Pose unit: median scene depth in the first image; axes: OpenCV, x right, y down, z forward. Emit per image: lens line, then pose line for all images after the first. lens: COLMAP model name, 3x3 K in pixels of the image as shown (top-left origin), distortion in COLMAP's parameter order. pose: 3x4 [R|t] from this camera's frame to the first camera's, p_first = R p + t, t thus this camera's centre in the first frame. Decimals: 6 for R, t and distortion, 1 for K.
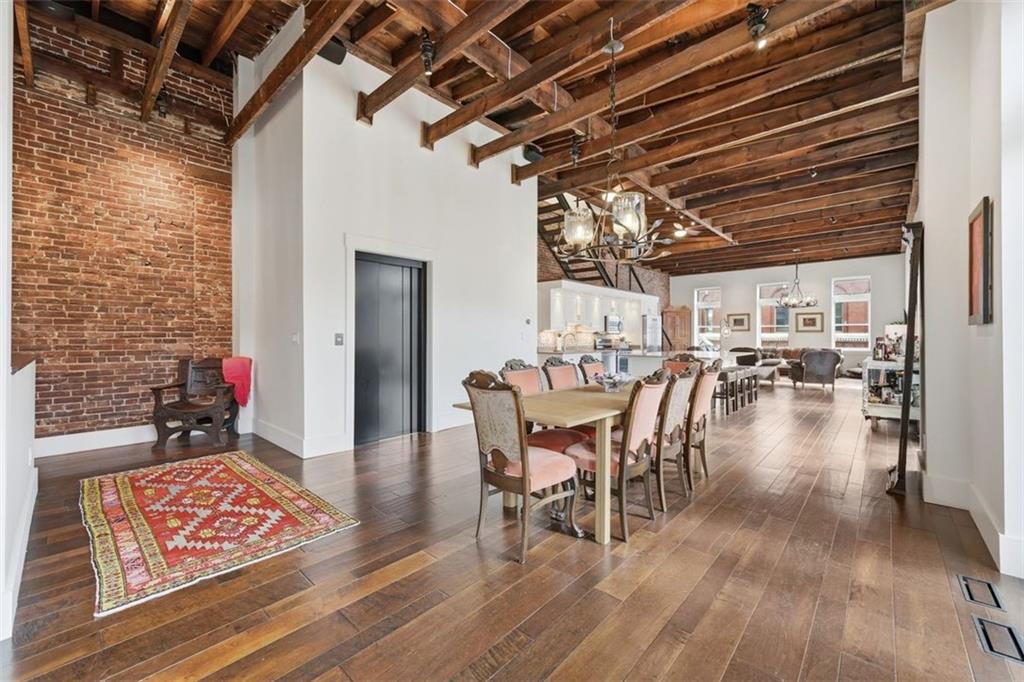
lens RADIAL K [[407.9, 0, 512.0], [0, 407.9, 341.0], [0, 0, 1]] dist [-0.000176, 0.000188]
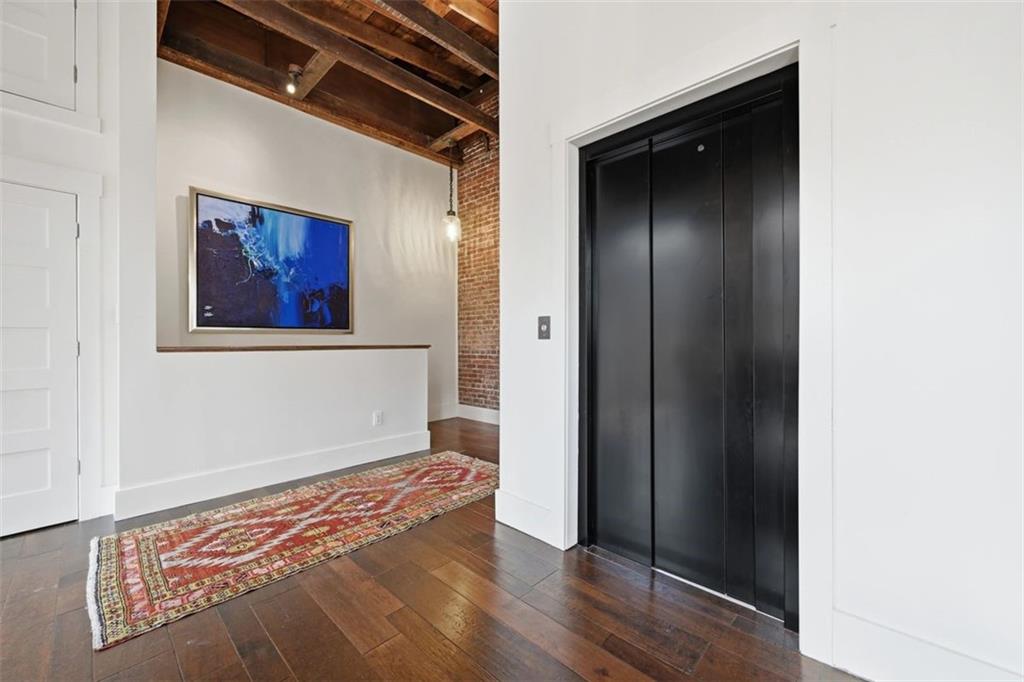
lens RADIAL K [[407.9, 0, 512.0], [0, 407.9, 341.0], [0, 0, 1]] dist [-0.000176, 0.000188]
pose [[-0.027141, 0.002245, -0.999629, 0.154961], [-0.002685, 0.999994, 0.002319, 0.019525], [0.999628, 0.002747, -0.027135, 1.448103]]
